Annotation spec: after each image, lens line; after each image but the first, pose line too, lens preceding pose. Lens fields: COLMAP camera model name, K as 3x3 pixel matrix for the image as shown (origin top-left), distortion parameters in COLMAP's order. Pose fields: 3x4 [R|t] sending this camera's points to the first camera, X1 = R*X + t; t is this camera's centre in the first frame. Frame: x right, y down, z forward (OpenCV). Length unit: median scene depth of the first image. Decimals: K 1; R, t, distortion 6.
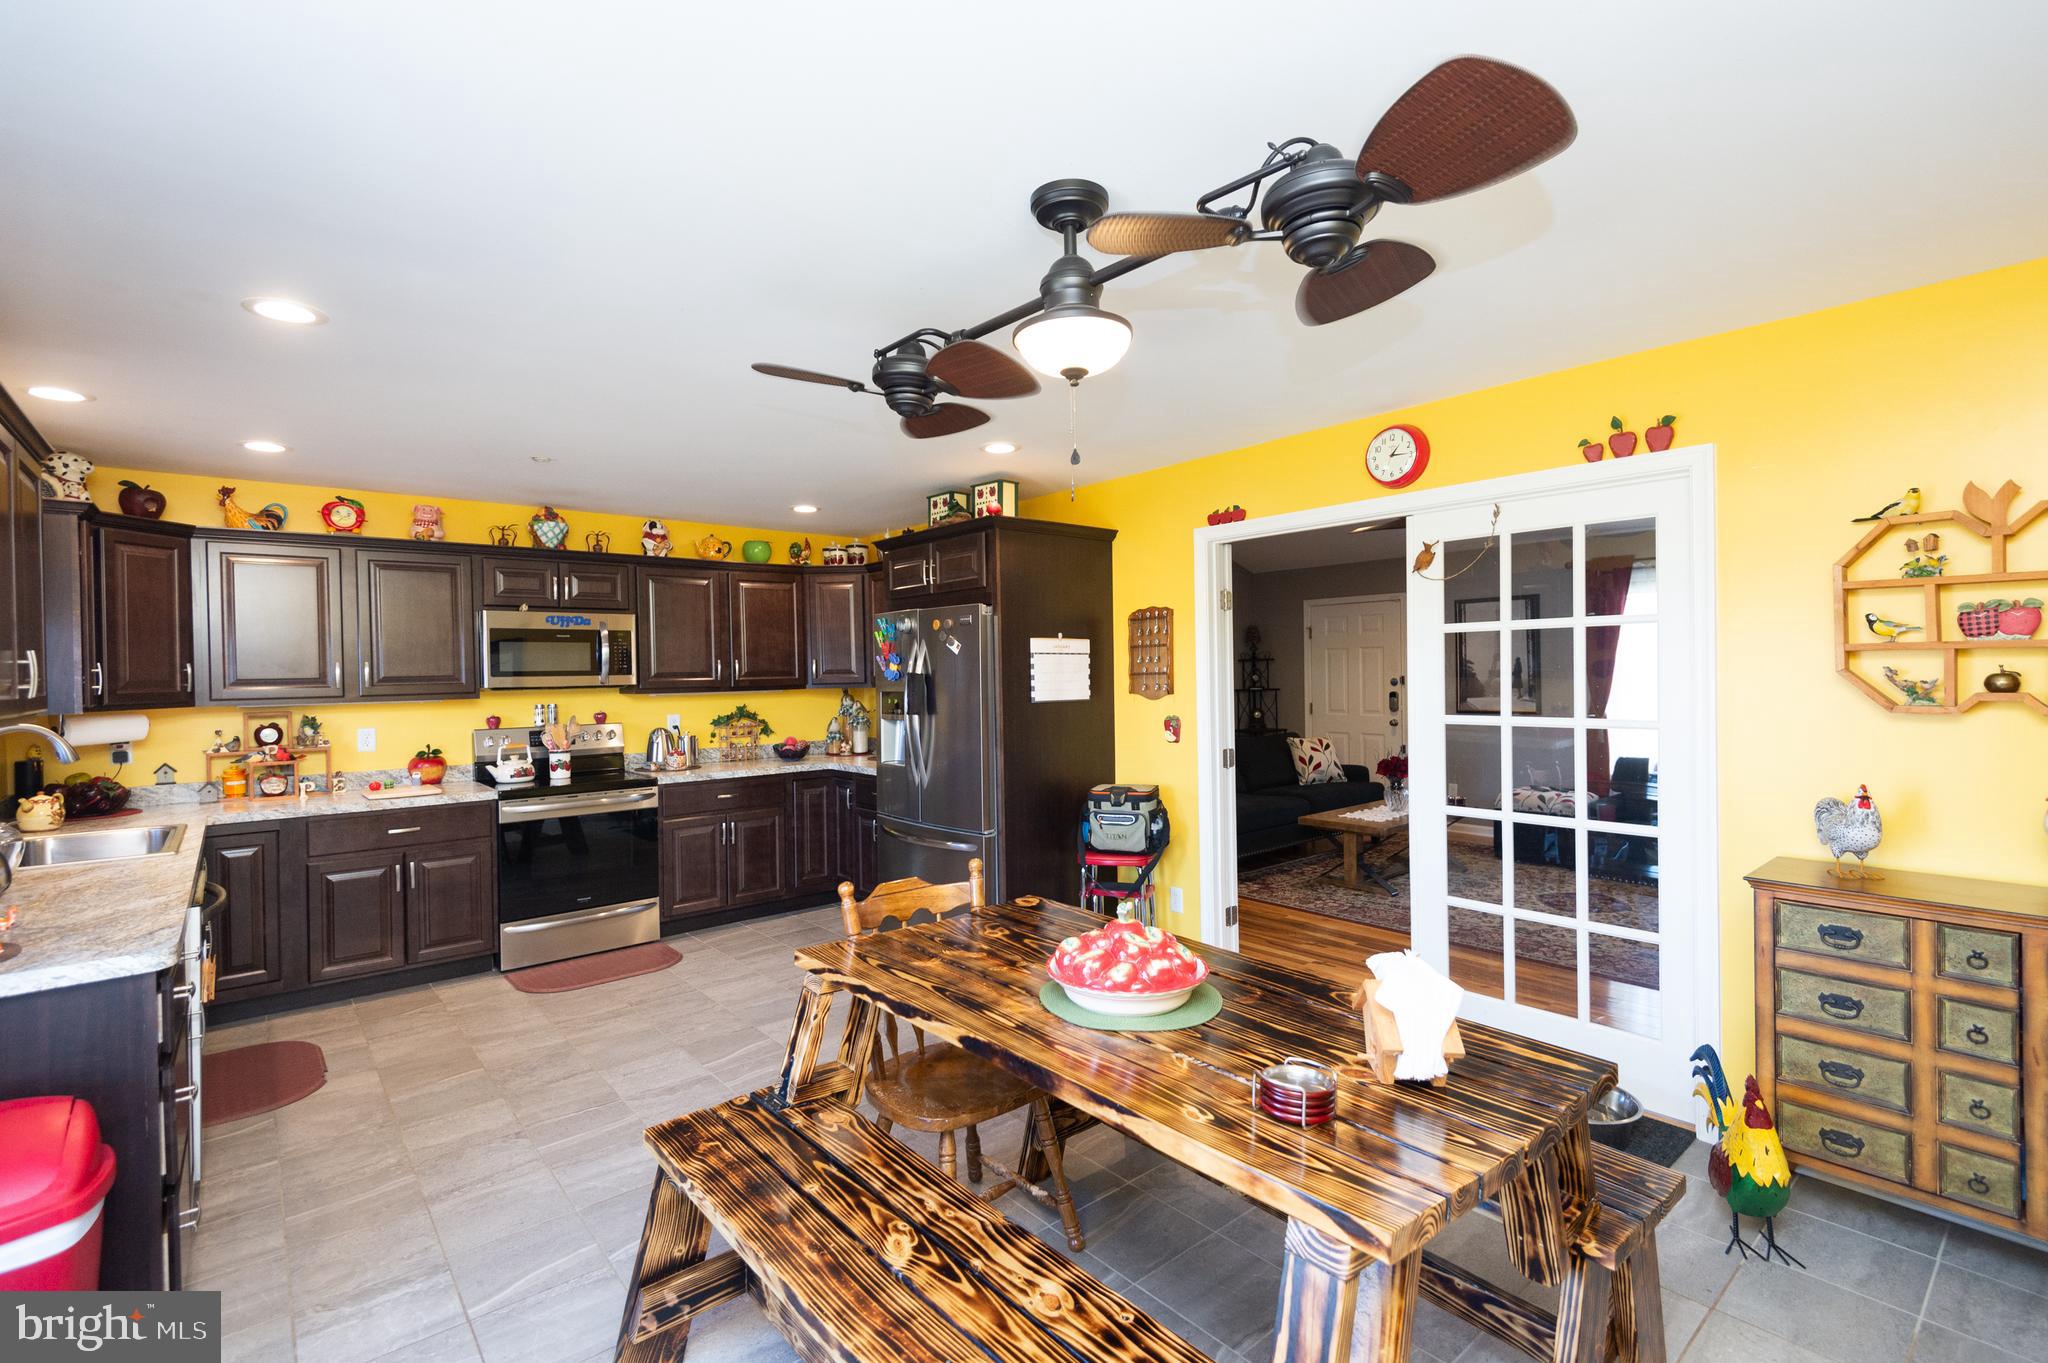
lens RADIAL K [[922.4, 0, 1020.6], [0, 922.4, 679.4], [0, 0, 1]] dist [0.033441, -0.019412]
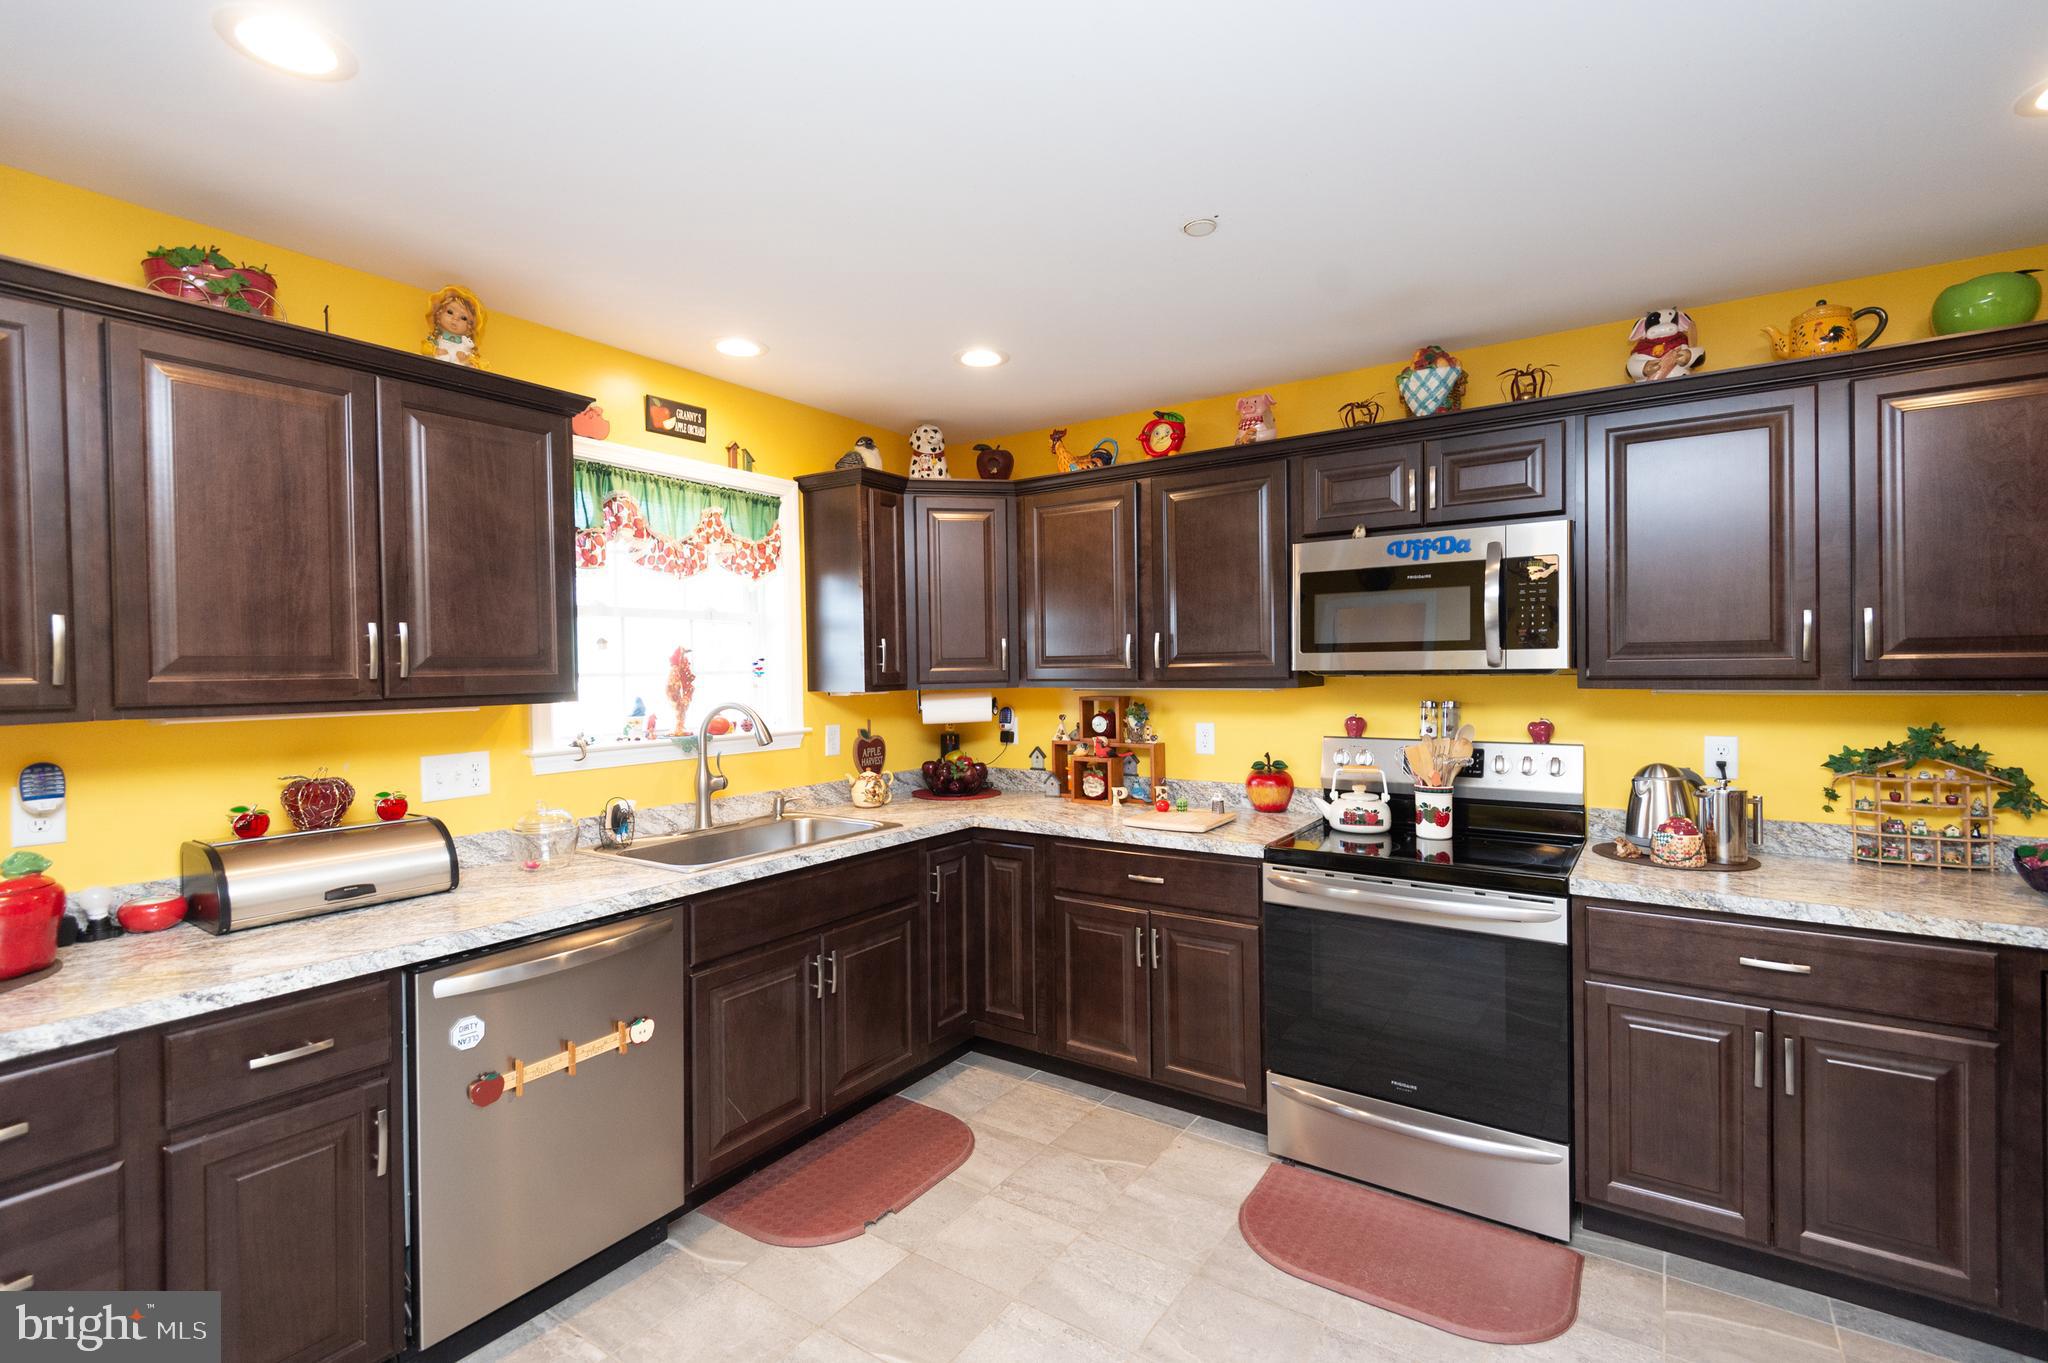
lens RADIAL K [[922.4, 0, 1020.6], [0, 922.4, 679.4], [0, 0, 1]] dist [0.033441, -0.019412]
pose [[0.270924, 0.025631, -0.962260, -0.037530], [-0.003725, 0.999666, 0.025578, -0.000317], [0.962594, -0.003345, 0.270929, 0.643615]]
